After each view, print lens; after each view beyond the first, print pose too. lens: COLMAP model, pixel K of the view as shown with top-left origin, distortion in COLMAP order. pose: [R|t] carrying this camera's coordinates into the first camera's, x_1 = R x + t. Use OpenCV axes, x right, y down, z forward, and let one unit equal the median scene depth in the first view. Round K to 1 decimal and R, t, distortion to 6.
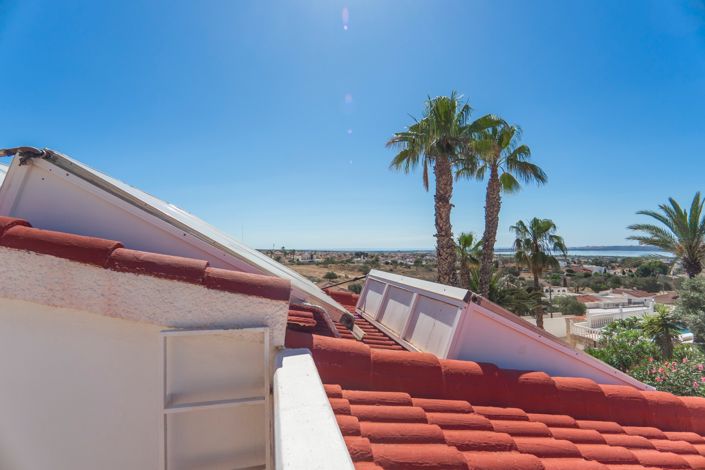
lens RADIAL K [[336.2, 0, 352.6], [0, 336.2, 231.9], [0, 0, 1]] dist [-0.005070, 0.001782]
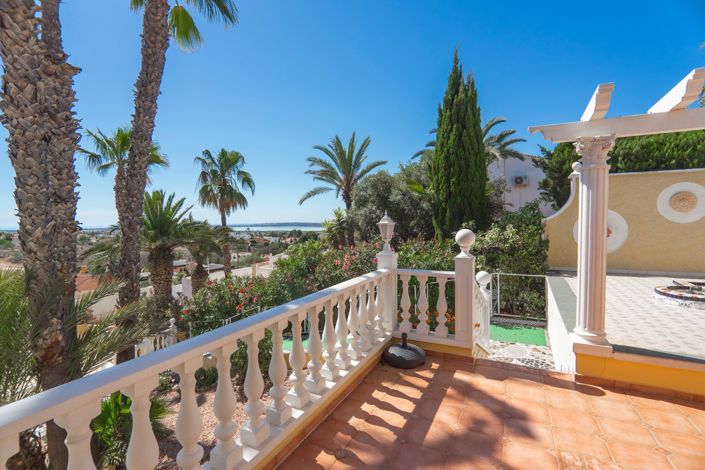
lens RADIAL K [[336.2, 0, 352.6], [0, 336.2, 231.9], [0, 0, 1]] dist [-0.005070, 0.001782]
pose [[0.651205, -0.017832, 0.758693, 0.090626], [-0.031978, 0.998191, 0.050908, 0.120106], [-0.758228, -0.057413, 0.649457, 0.155074]]
